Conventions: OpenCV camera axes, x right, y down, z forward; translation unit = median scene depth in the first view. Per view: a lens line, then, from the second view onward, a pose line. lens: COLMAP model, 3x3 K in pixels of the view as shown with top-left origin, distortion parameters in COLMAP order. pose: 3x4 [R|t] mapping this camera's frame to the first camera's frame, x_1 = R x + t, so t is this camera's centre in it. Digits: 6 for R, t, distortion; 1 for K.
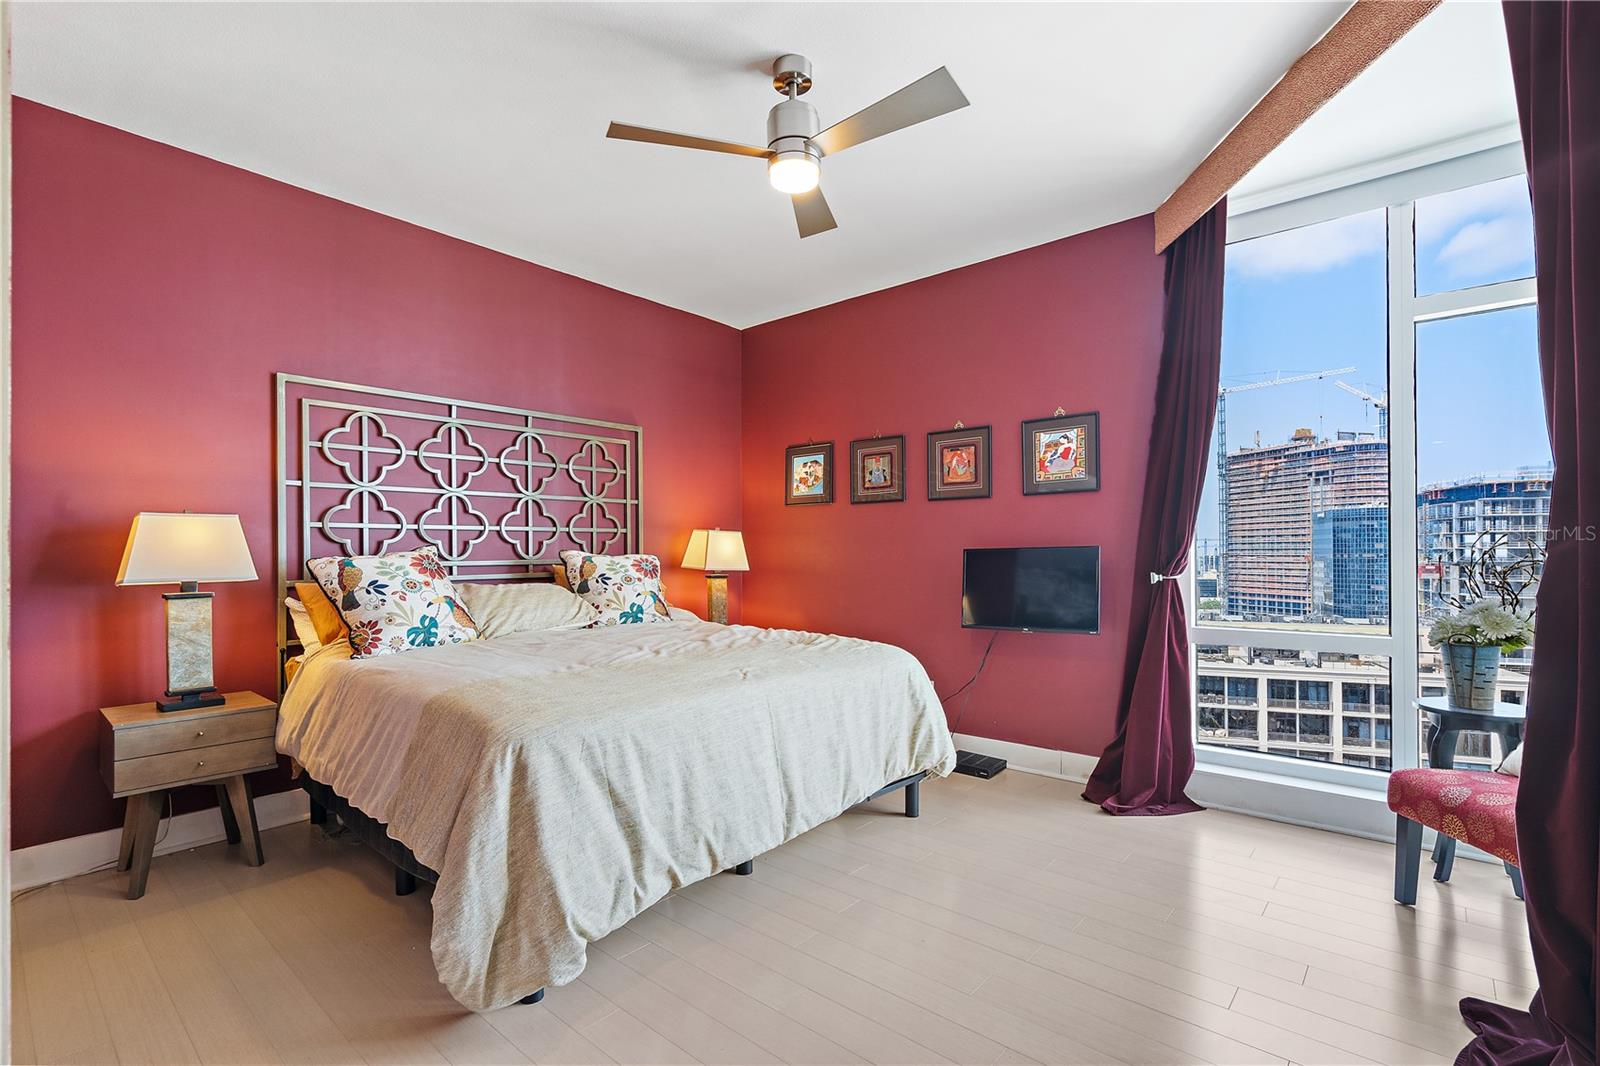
lens RADIAL K [[731.1, 0, 793.3], [0, 731.1, 543.8], [0, 0, 1]] dist [0.000226, -0.000834]
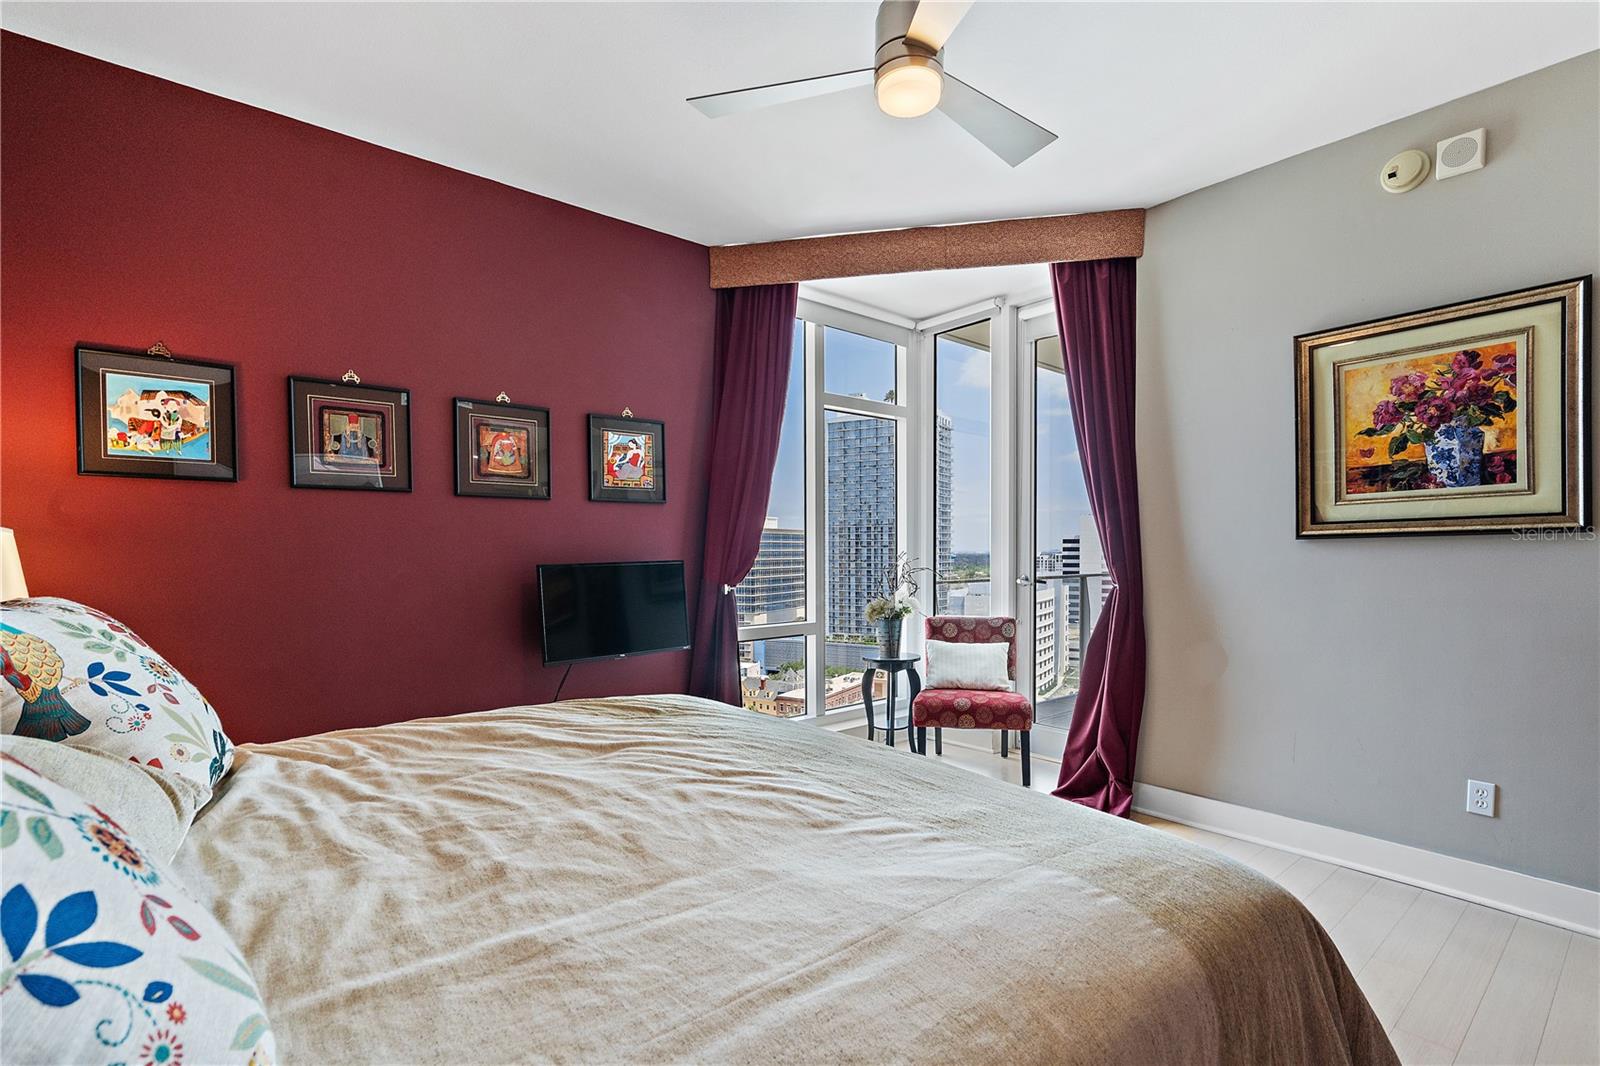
lens RADIAL K [[731.1, 0, 793.3], [0, 731.1, 543.8], [0, 0, 1]] dist [0.000226, -0.000834]
pose [[0.152768, 0.010074, 0.988211, -0.474502], [-0.004659, 0.999944, -0.009473, -0.009284], [-0.988251, -0.003157, 0.152806, 0.620231]]
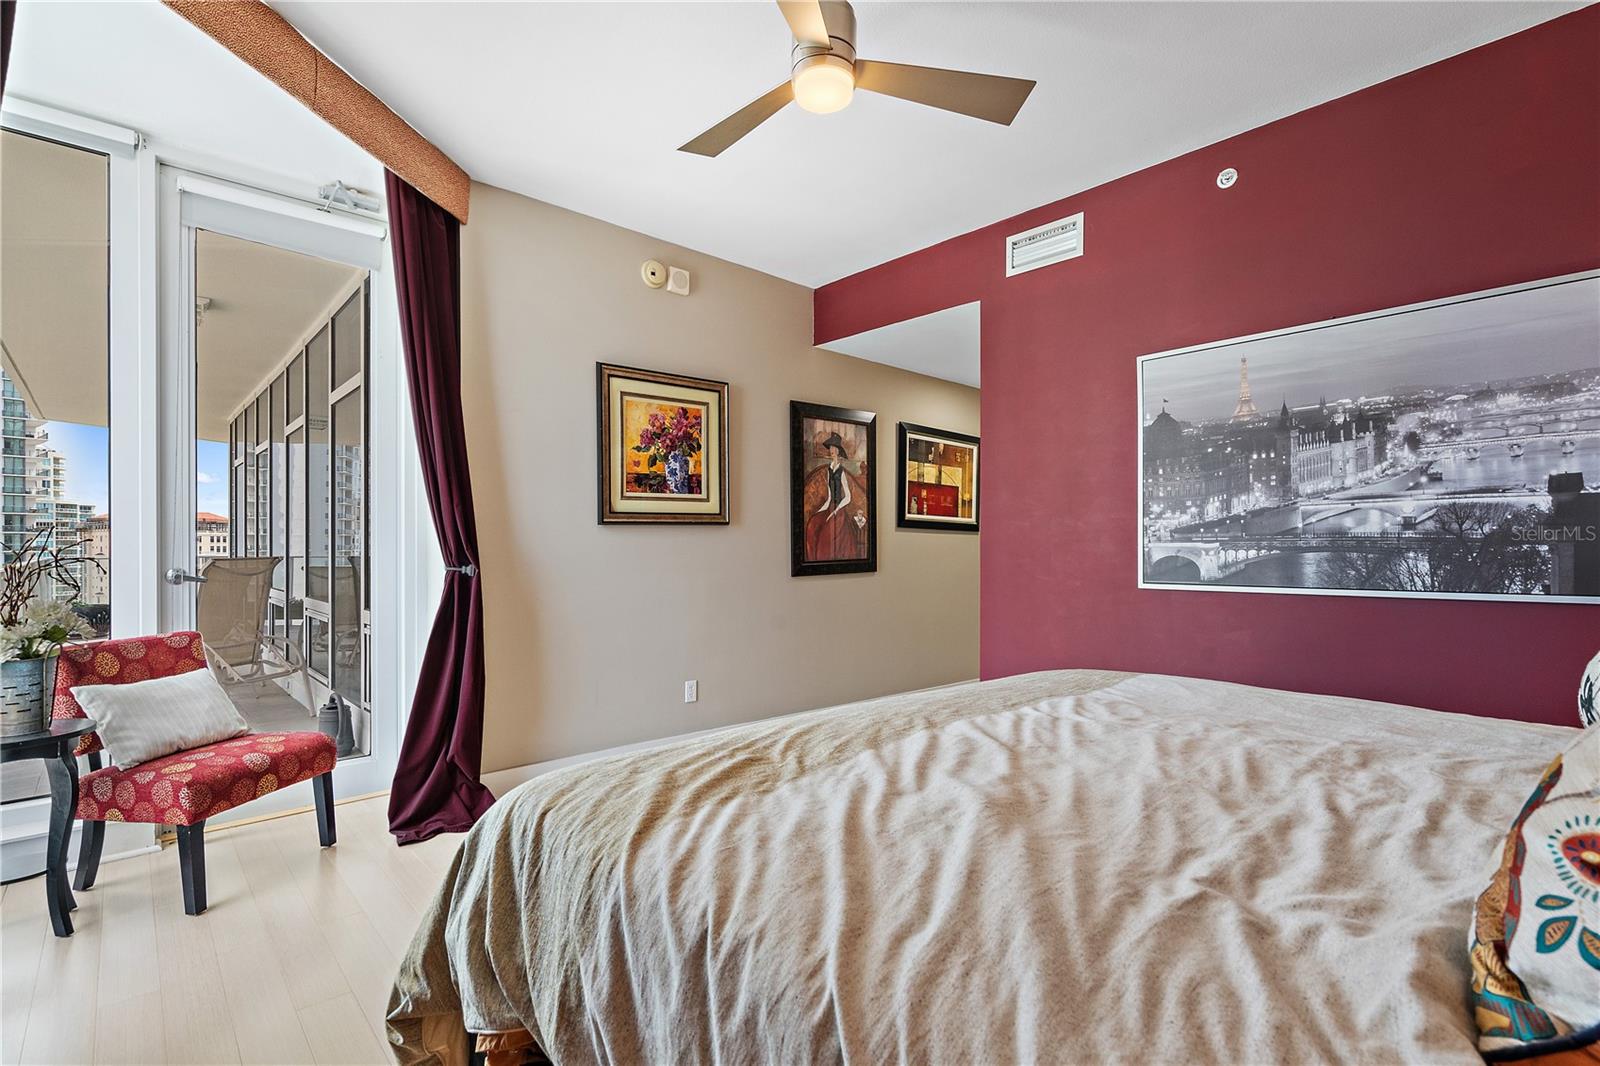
lens RADIAL K [[745.5, 0, 800.0], [0, 745.5, 533.0], [0, 0, 1]] dist [-0.002395, -0.000321]
pose [[-0.992459, 0.006629, 0.122399, -0.043157], [0.003291, 0.999618, -0.027450, 0.013239], [-0.122534, -0.026841, -0.992101, 1.118266]]
